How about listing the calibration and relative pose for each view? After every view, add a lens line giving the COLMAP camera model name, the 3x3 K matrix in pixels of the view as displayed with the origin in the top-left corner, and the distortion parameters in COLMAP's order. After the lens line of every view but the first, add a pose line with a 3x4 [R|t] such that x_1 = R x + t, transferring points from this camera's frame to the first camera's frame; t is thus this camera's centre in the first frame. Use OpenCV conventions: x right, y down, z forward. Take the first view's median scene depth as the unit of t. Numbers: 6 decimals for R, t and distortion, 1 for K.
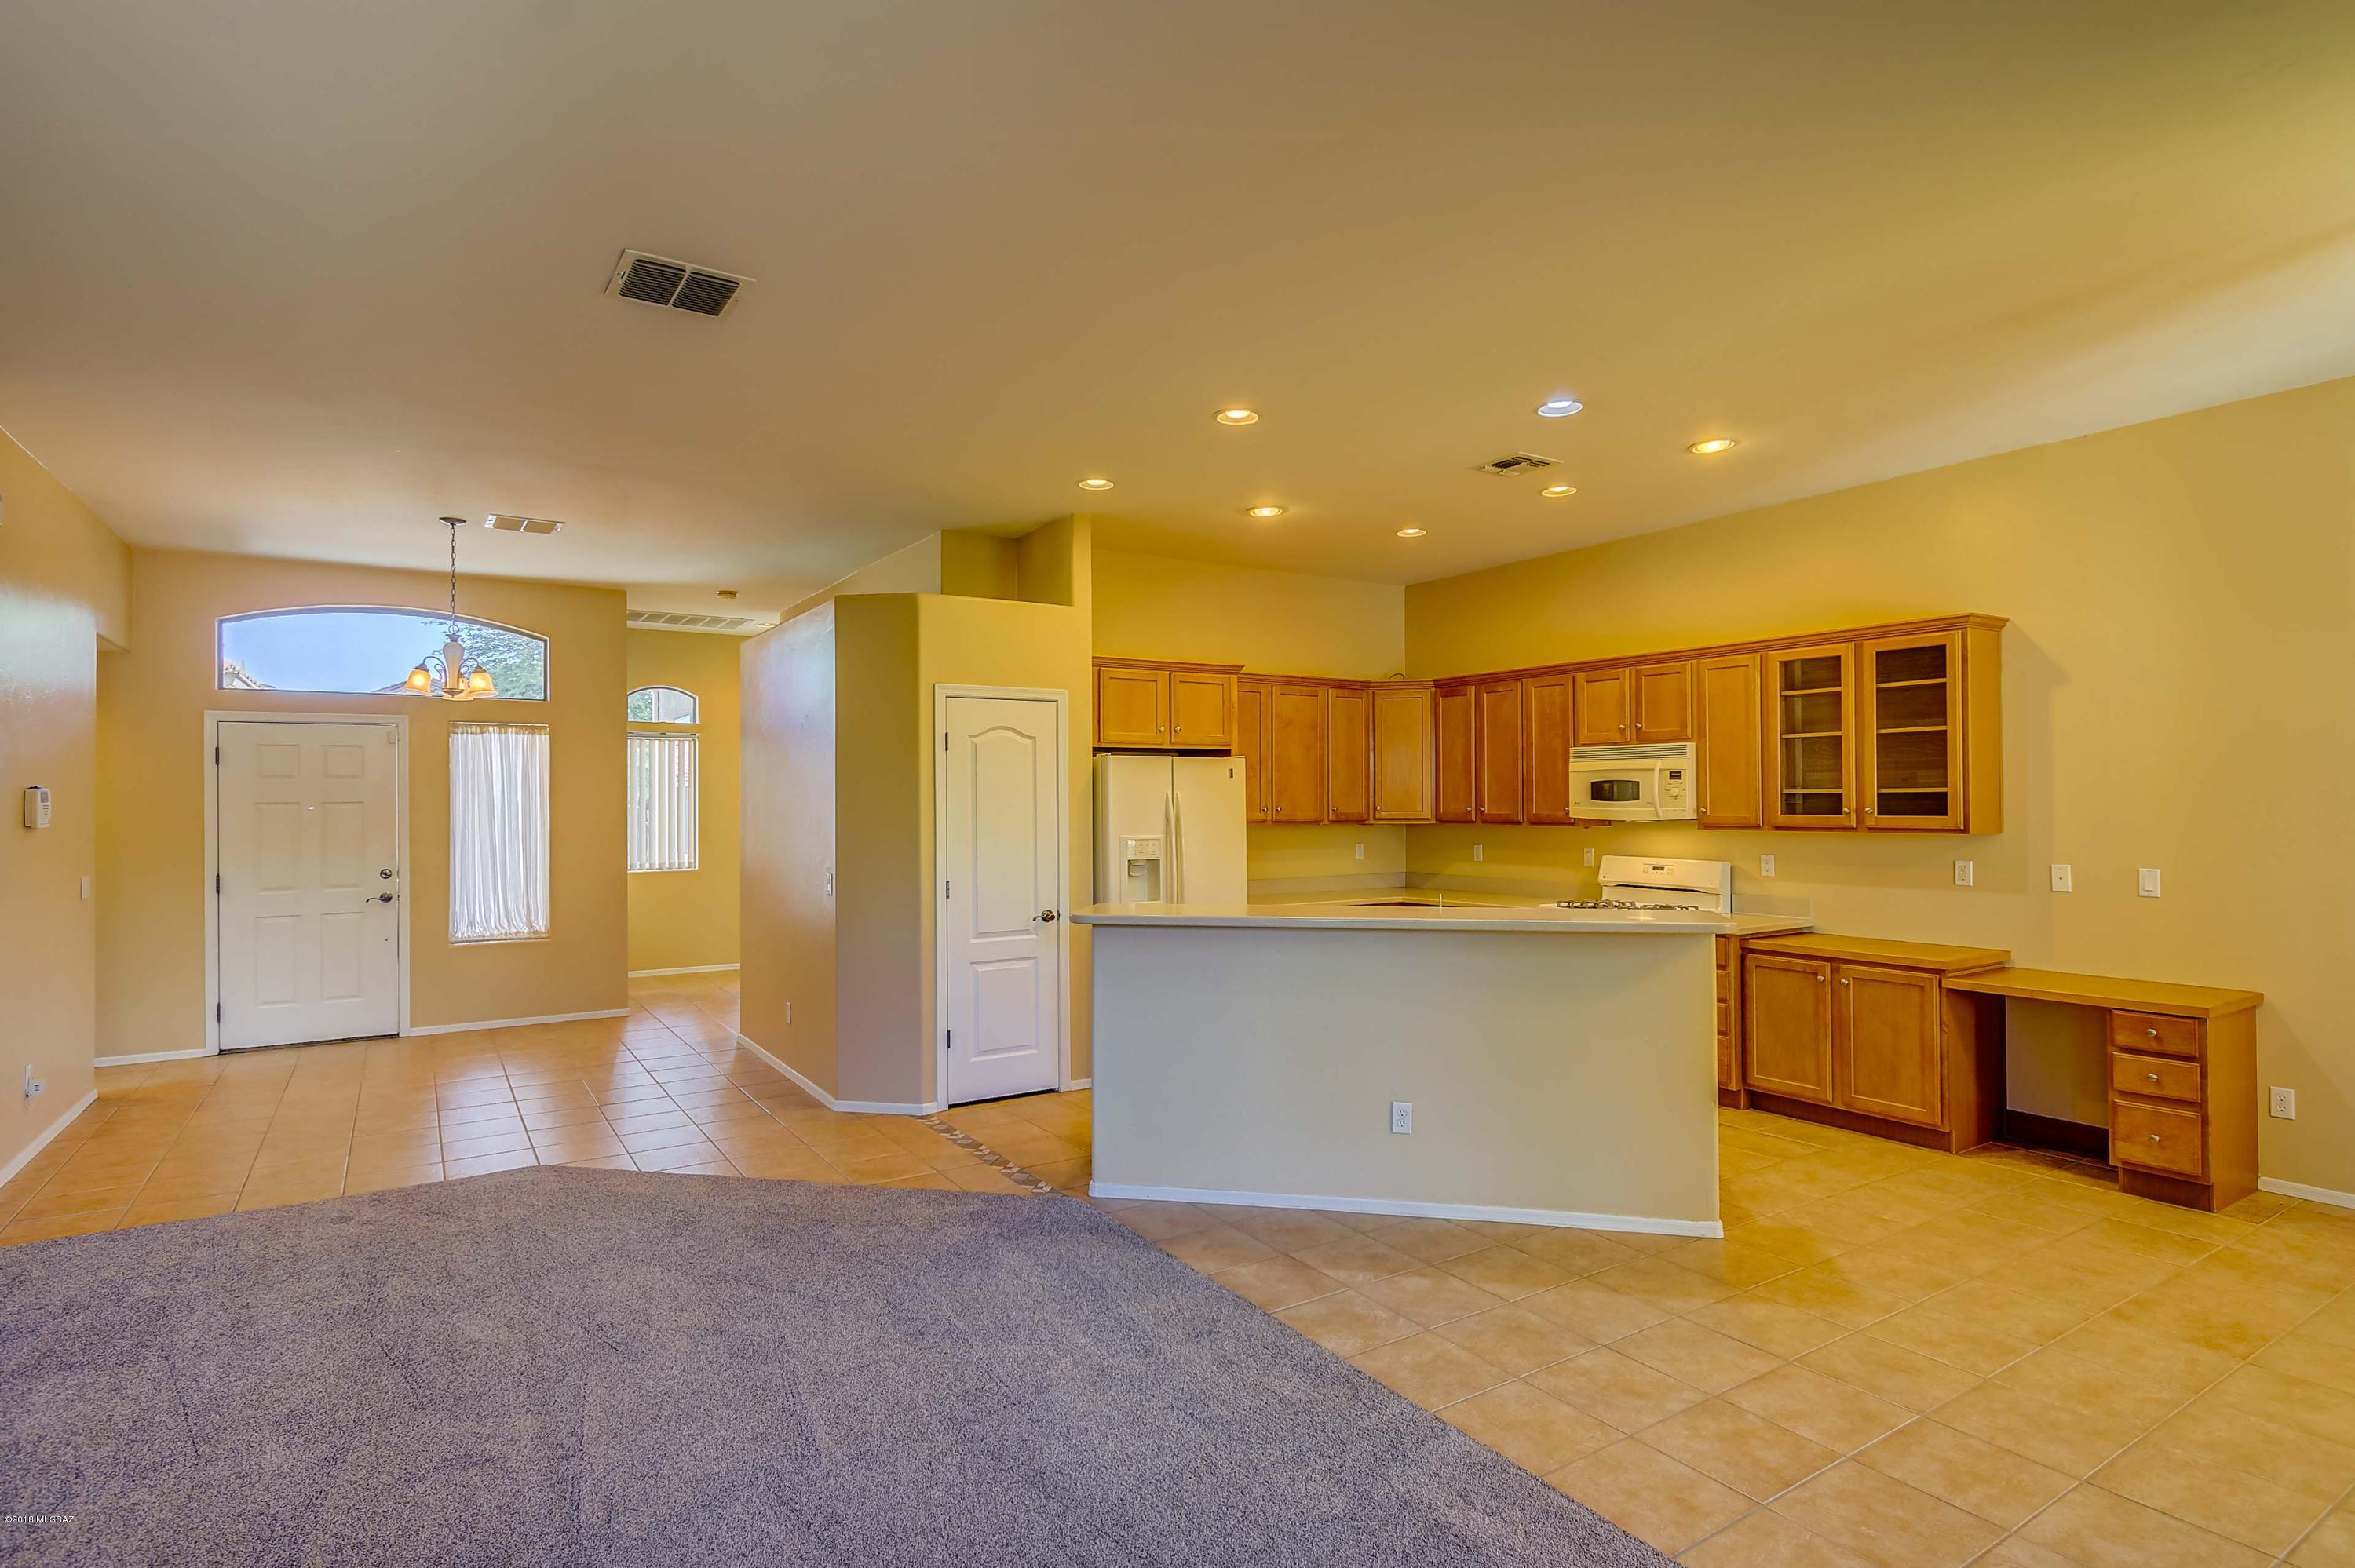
lens RADIAL K [[1187.7, 0, 1182.0], [0, 1187.7, 784.5], [0, 0, 1]] dist [0.004807, -0.000656]
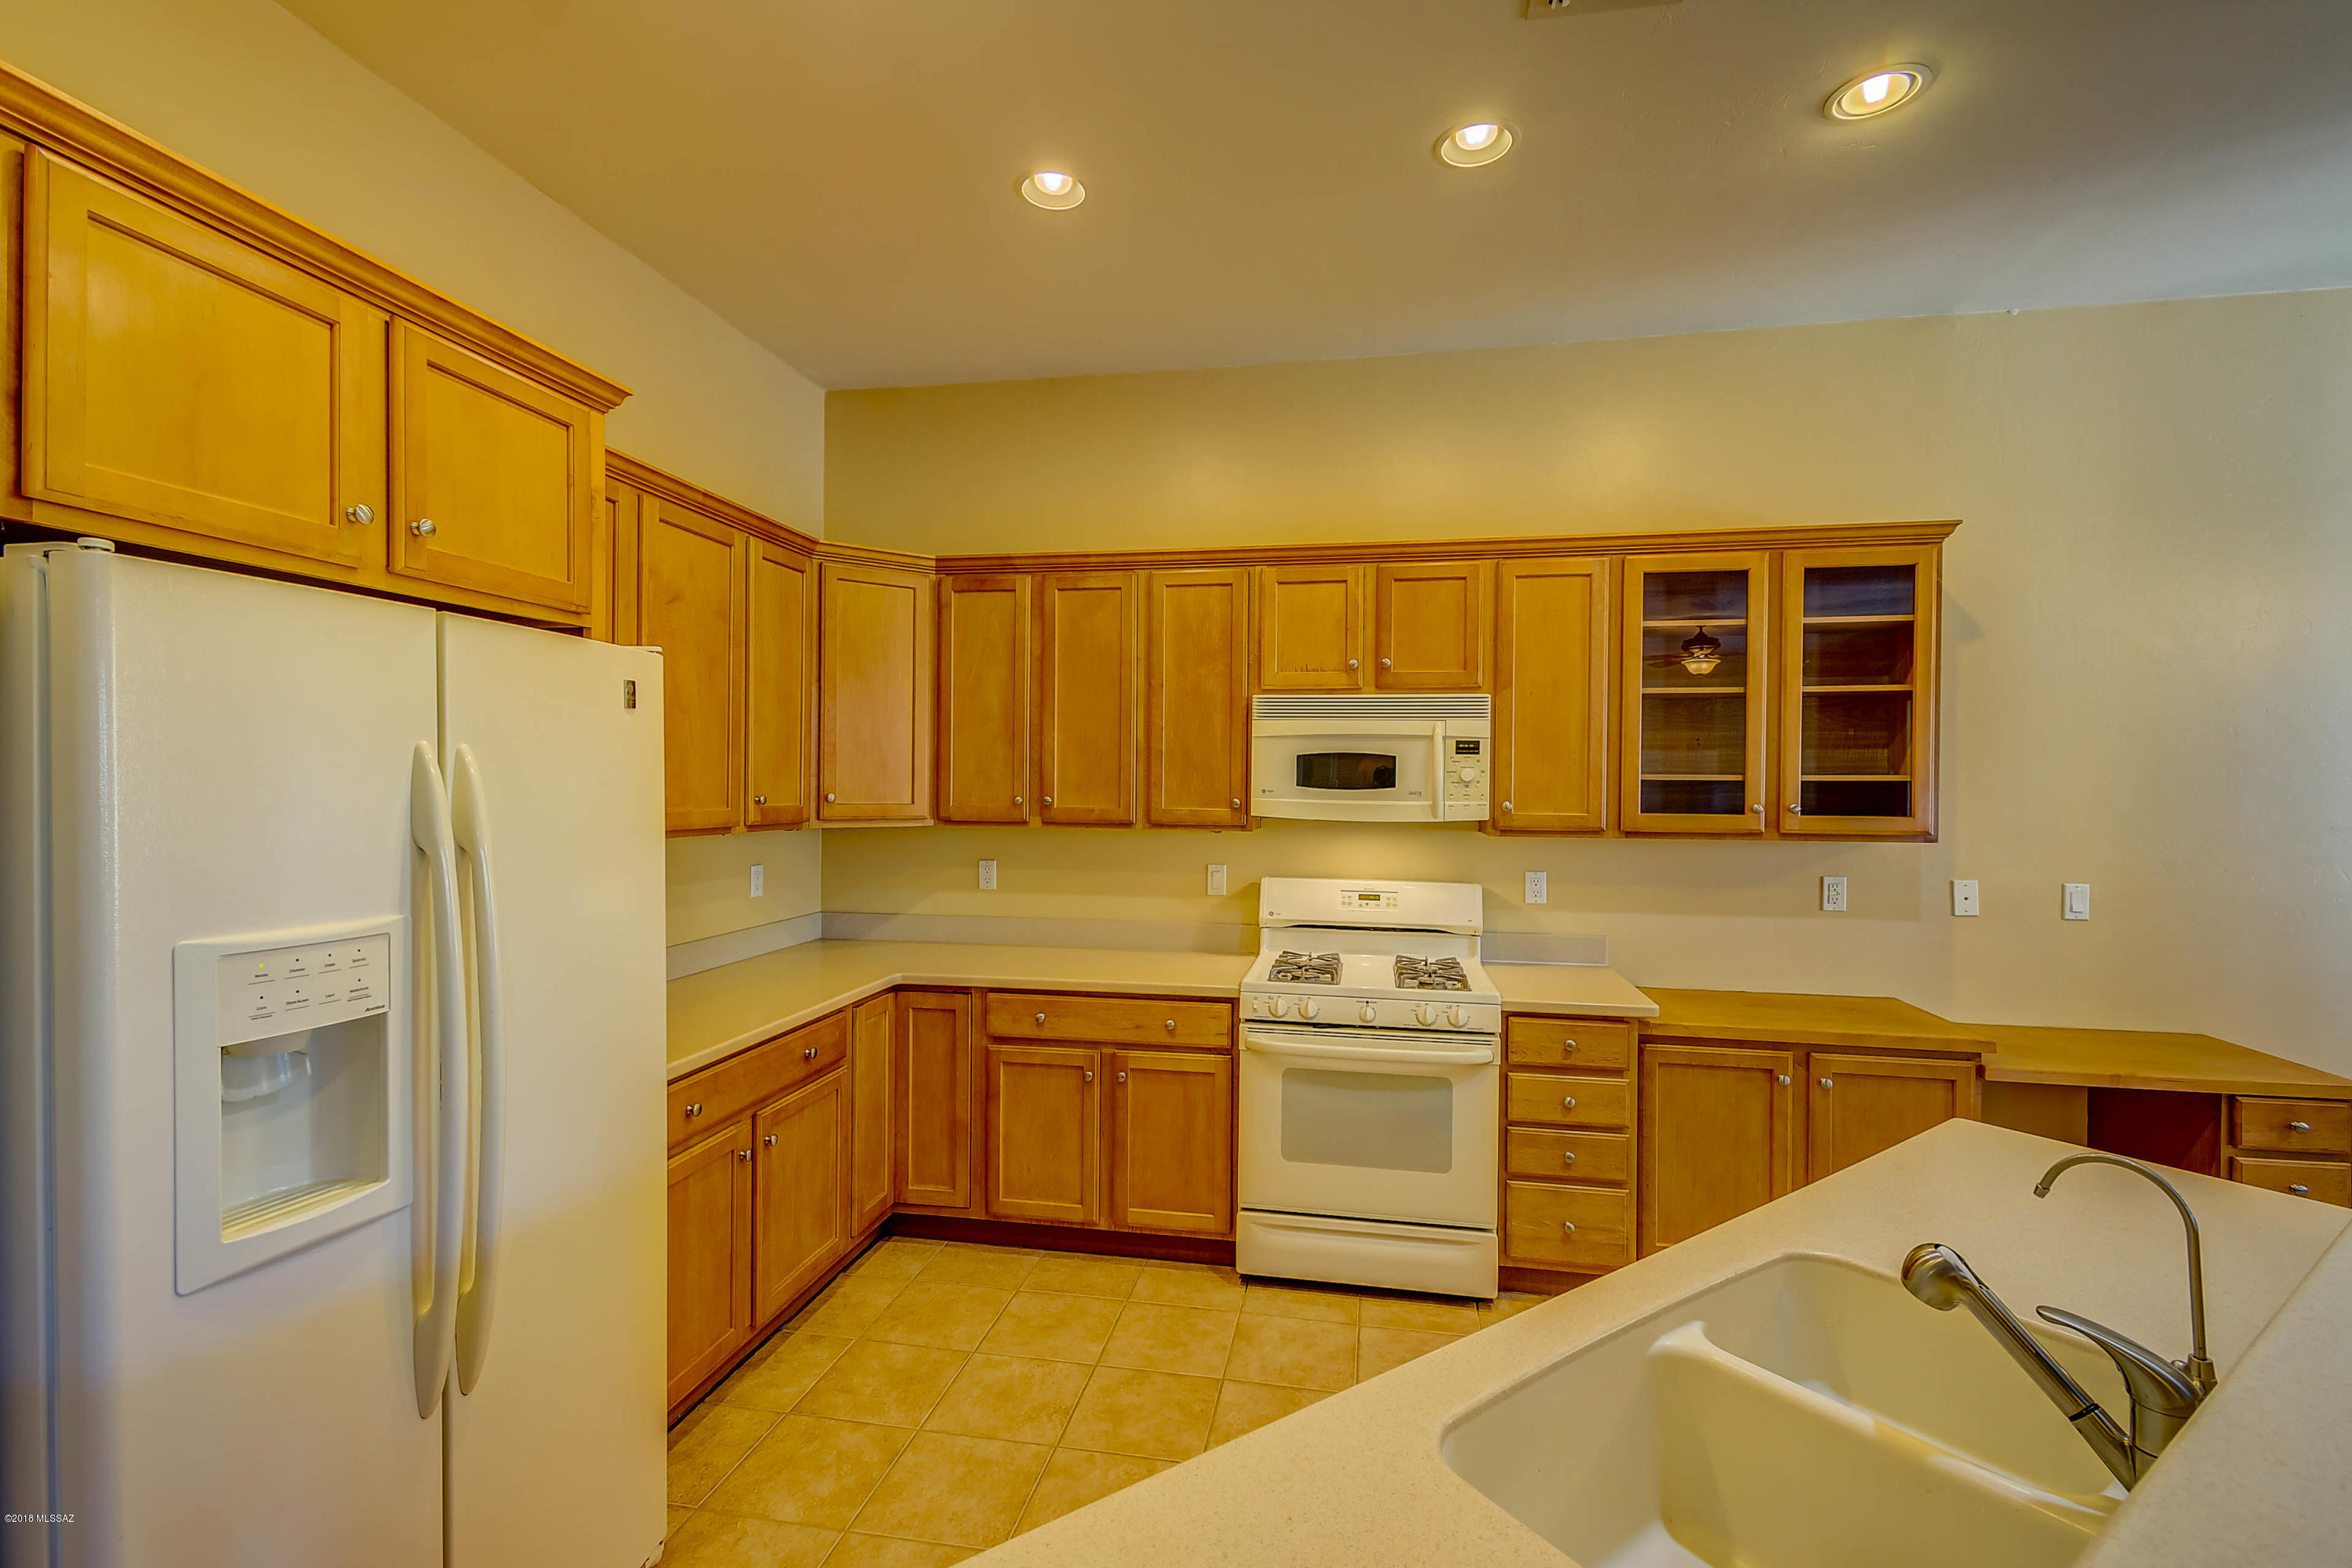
lens RADIAL K [[1033.7, 0, 1184.0], [0, 1033.7, 788.9], [0, 0, 1]] dist [0.012507, -0.001837]
pose [[0.684361, 0.005188, 0.729125, -0.063764], [-0.021354, 0.999688, 0.012930, 0.009540], [-0.728831, -0.024419, 0.684258, 0.736320]]
